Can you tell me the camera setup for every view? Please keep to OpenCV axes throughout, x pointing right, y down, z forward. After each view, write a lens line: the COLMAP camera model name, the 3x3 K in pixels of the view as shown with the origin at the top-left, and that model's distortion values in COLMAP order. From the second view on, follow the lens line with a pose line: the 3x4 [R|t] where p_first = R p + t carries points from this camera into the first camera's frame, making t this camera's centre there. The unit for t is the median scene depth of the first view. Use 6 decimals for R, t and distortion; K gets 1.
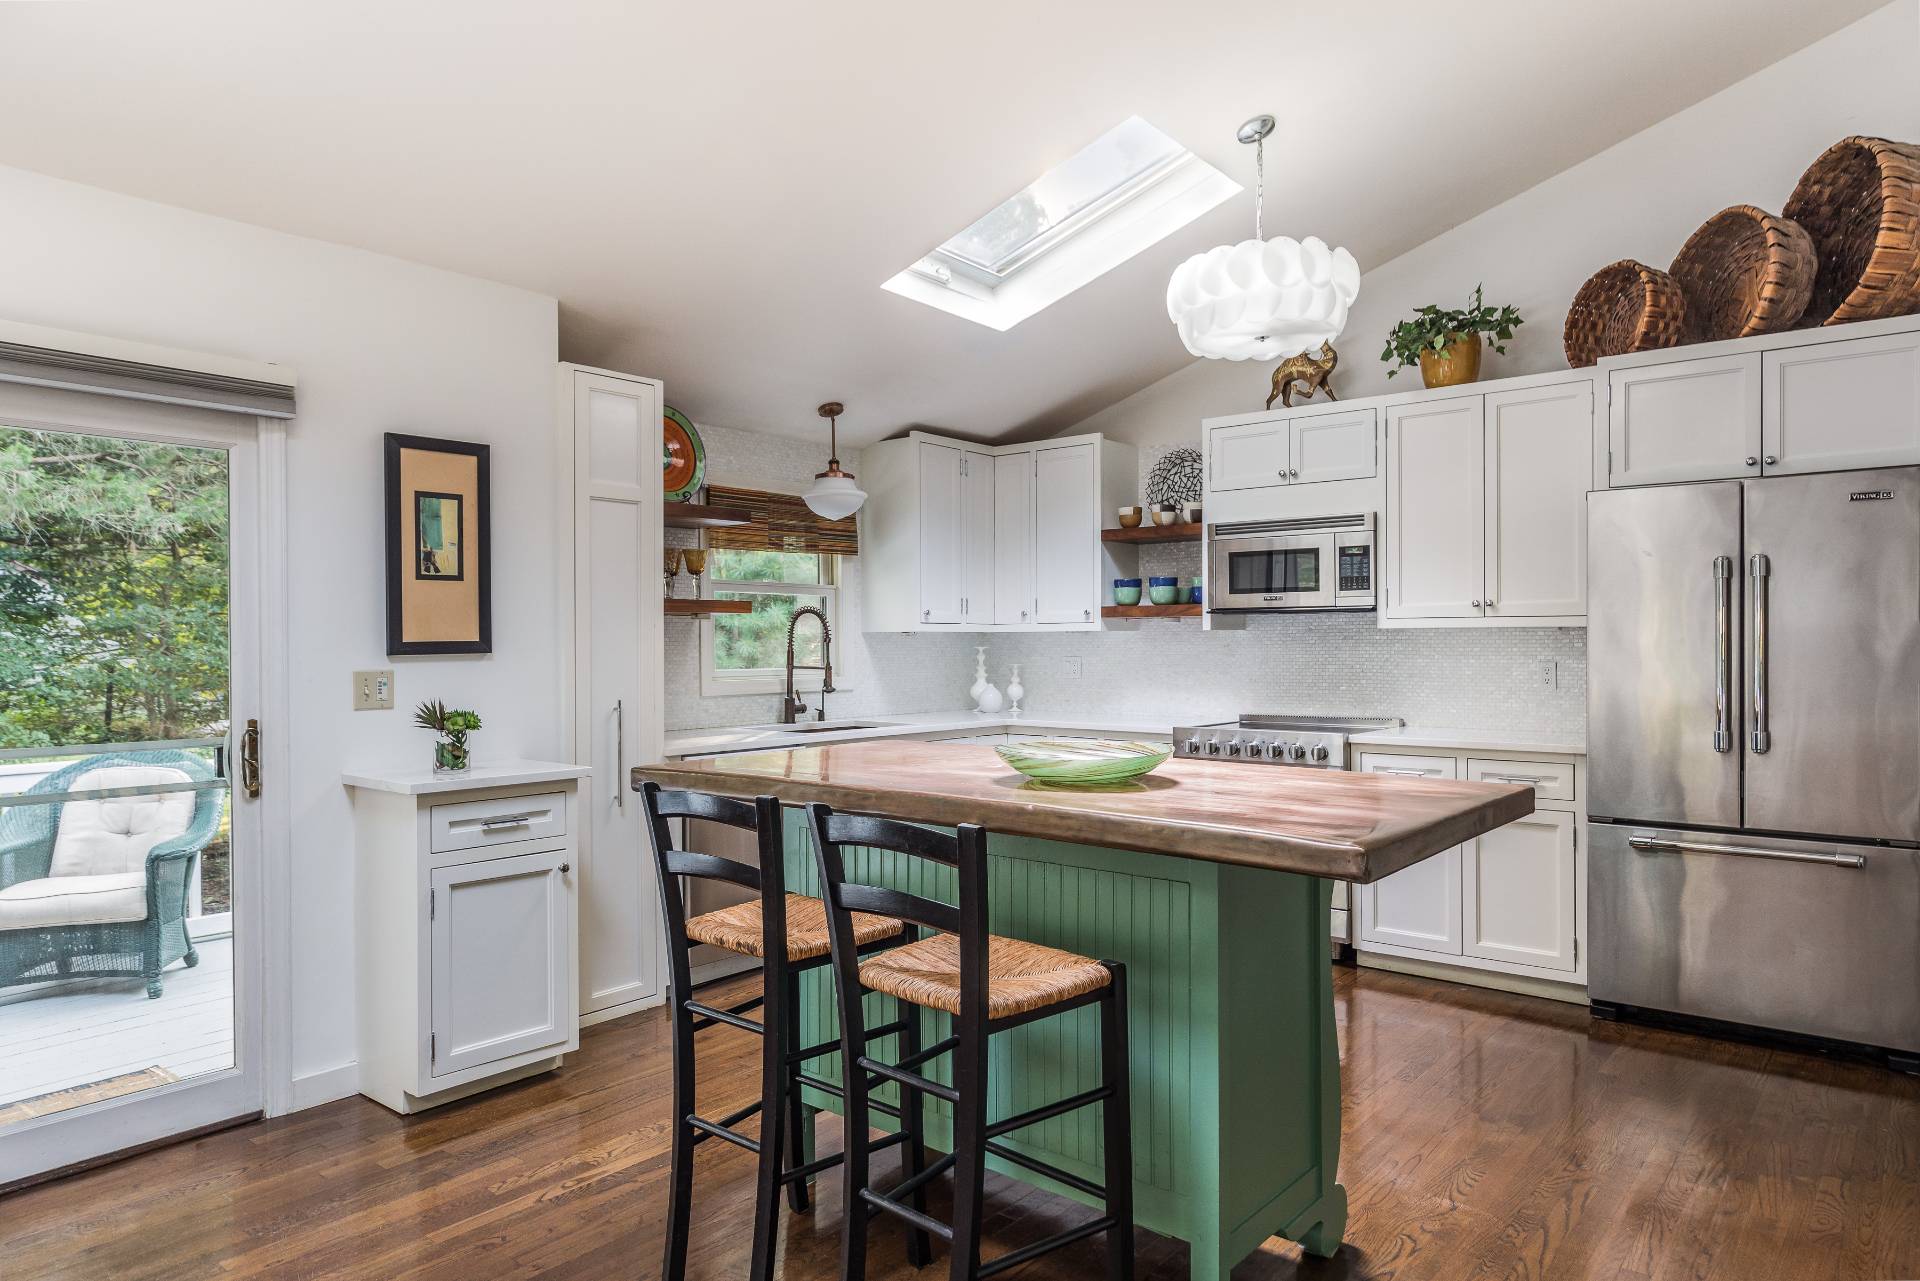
lens RADIAL K [[1182.9, 0, 959.7], [0, 1182.9, 662.4], [0, 0, 1]] dist [0.000064, 0.000028]
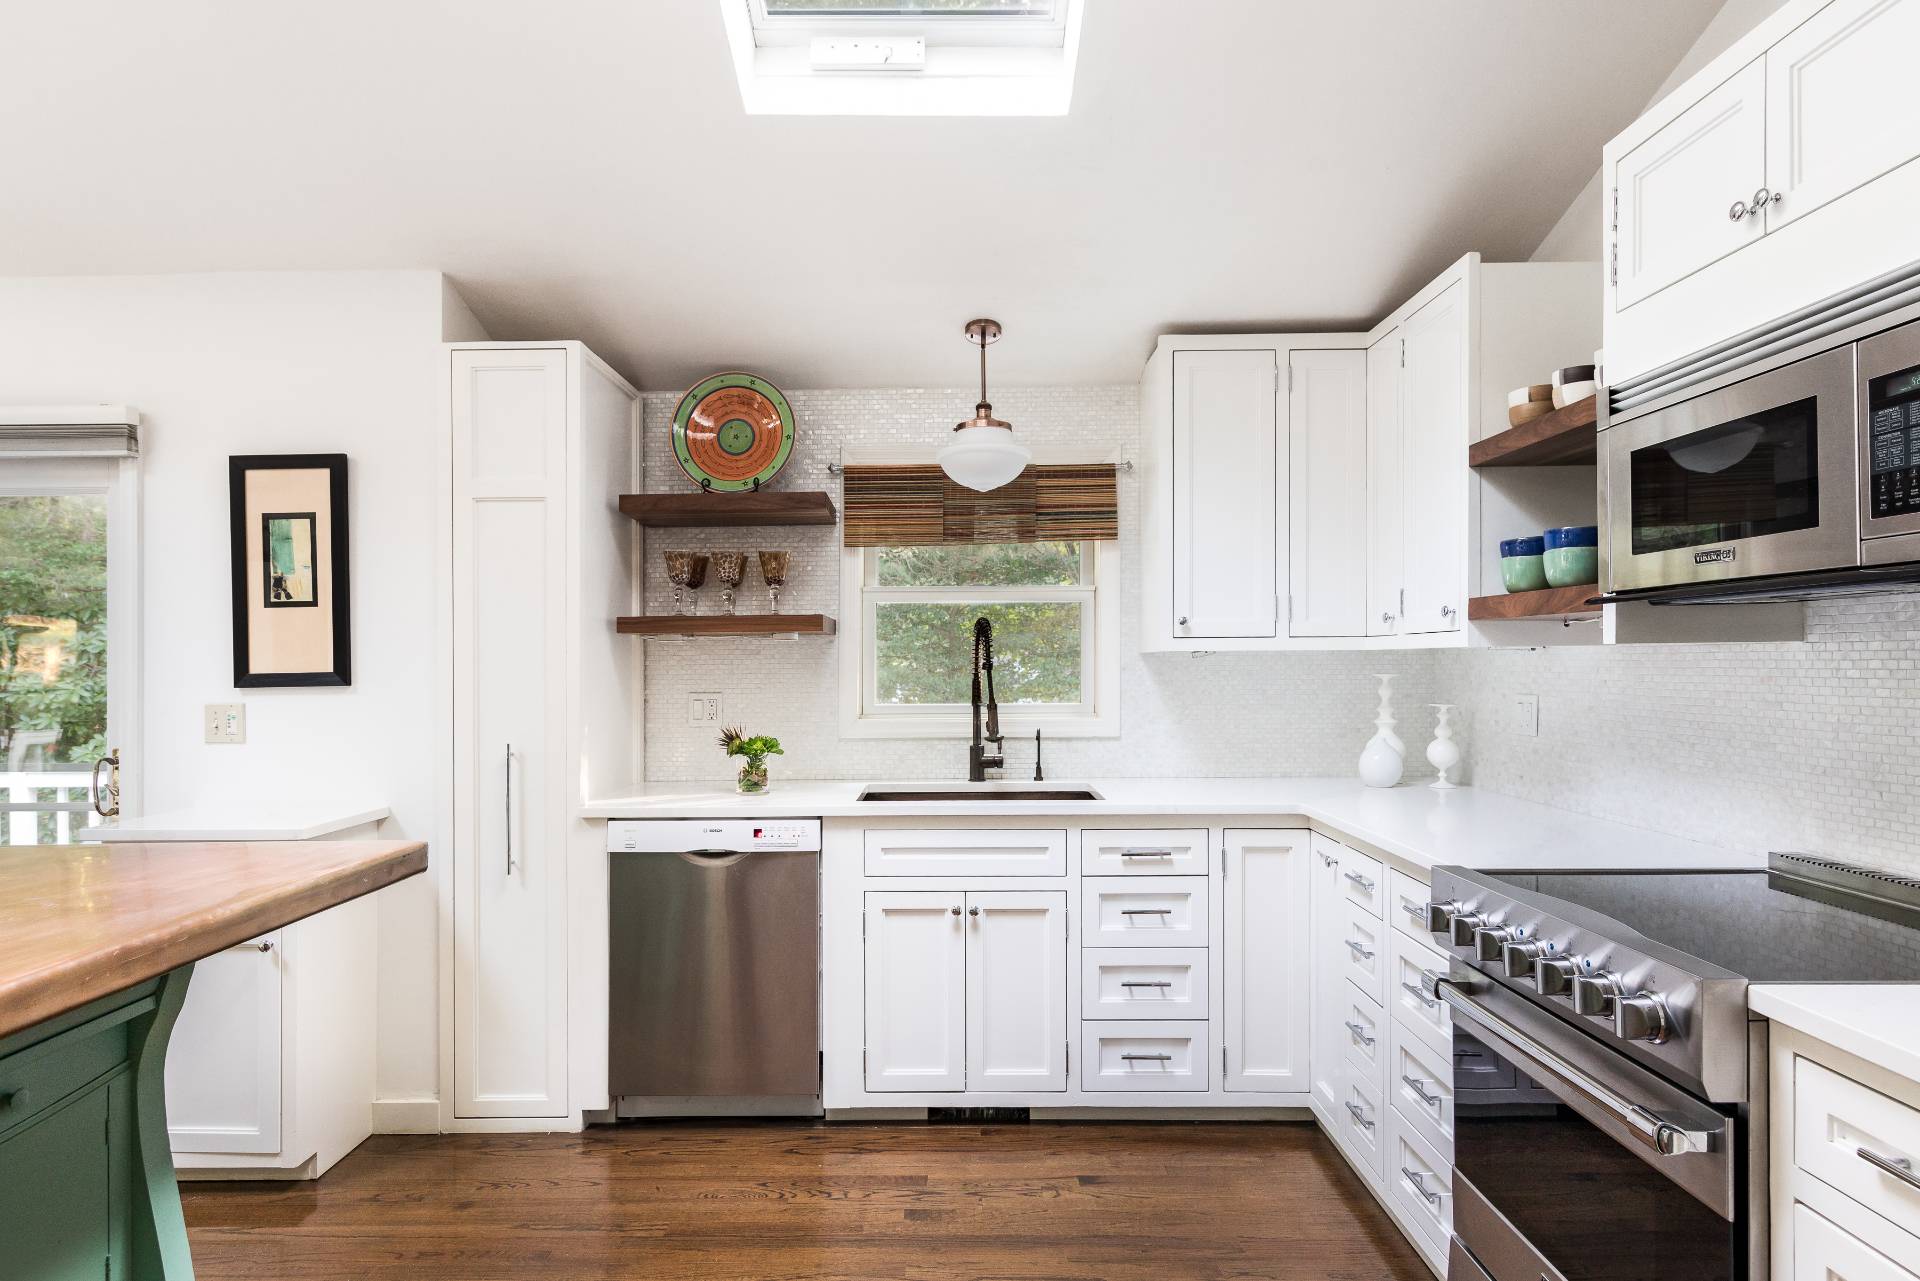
lens RADIAL K [[1123.8, 0, 925.5], [0, 1123.8, 669.8], [0, 0, 1]] dist [0.043004, 0.000101]
pose [[0.608937, 0.005521, -0.793199, 0.426137], [-0.007678, 0.999970, 0.001065, -0.018536], [0.793182, 0.005442, 0.608961, 0.631489]]
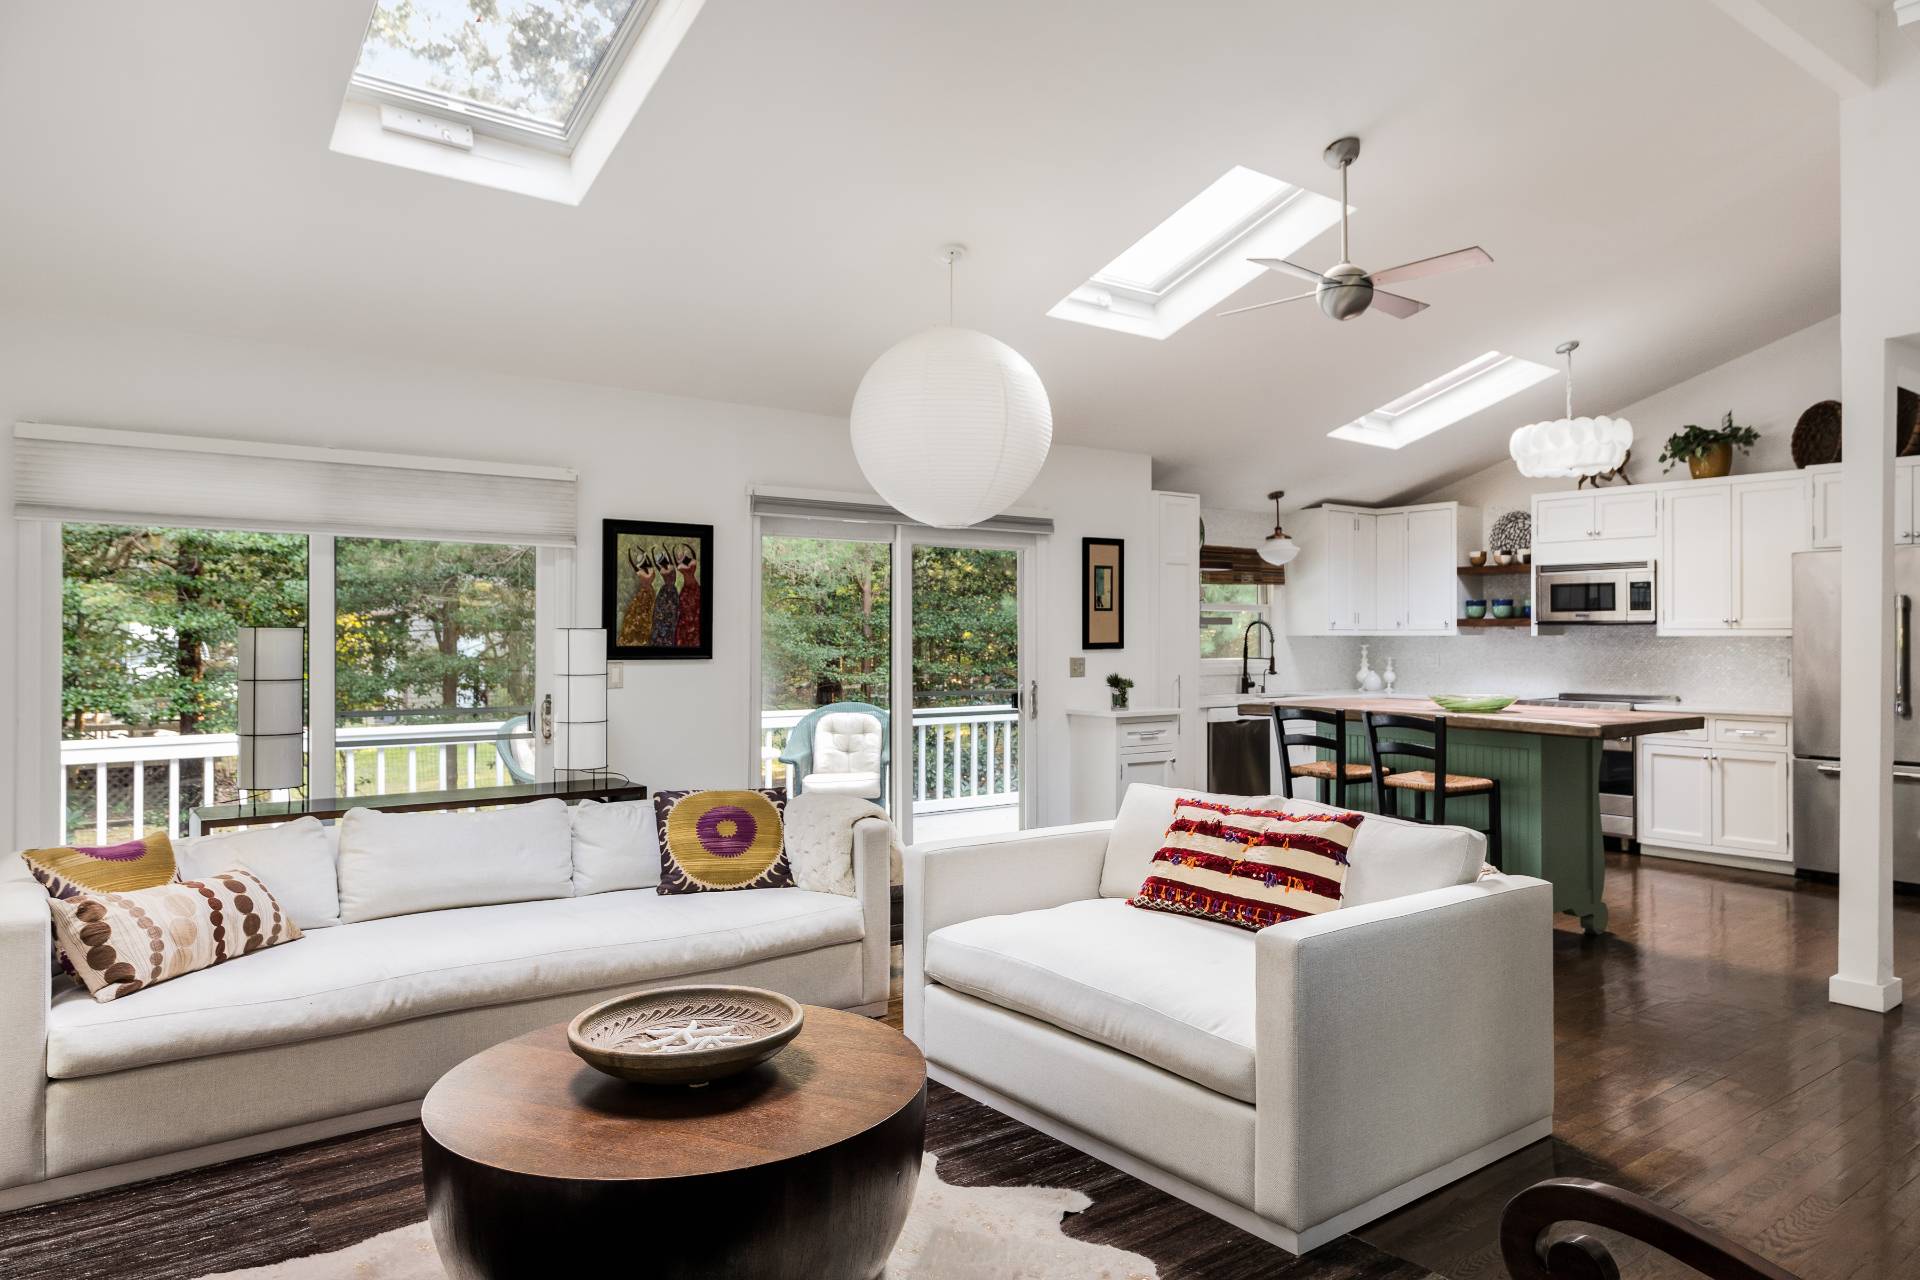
lens RADIAL K [[1170.8, 0, 960.0], [0, 1170.8, 640.0], [0, 0, 1]] dist [0.001497, -0.000528]
pose [[0.969377, 0.005169, -0.245524, -0.145847], [-0.008384, 0.999892, -0.012051, 0.002292], [0.245436, 0.013740, 0.969316, -0.679661]]
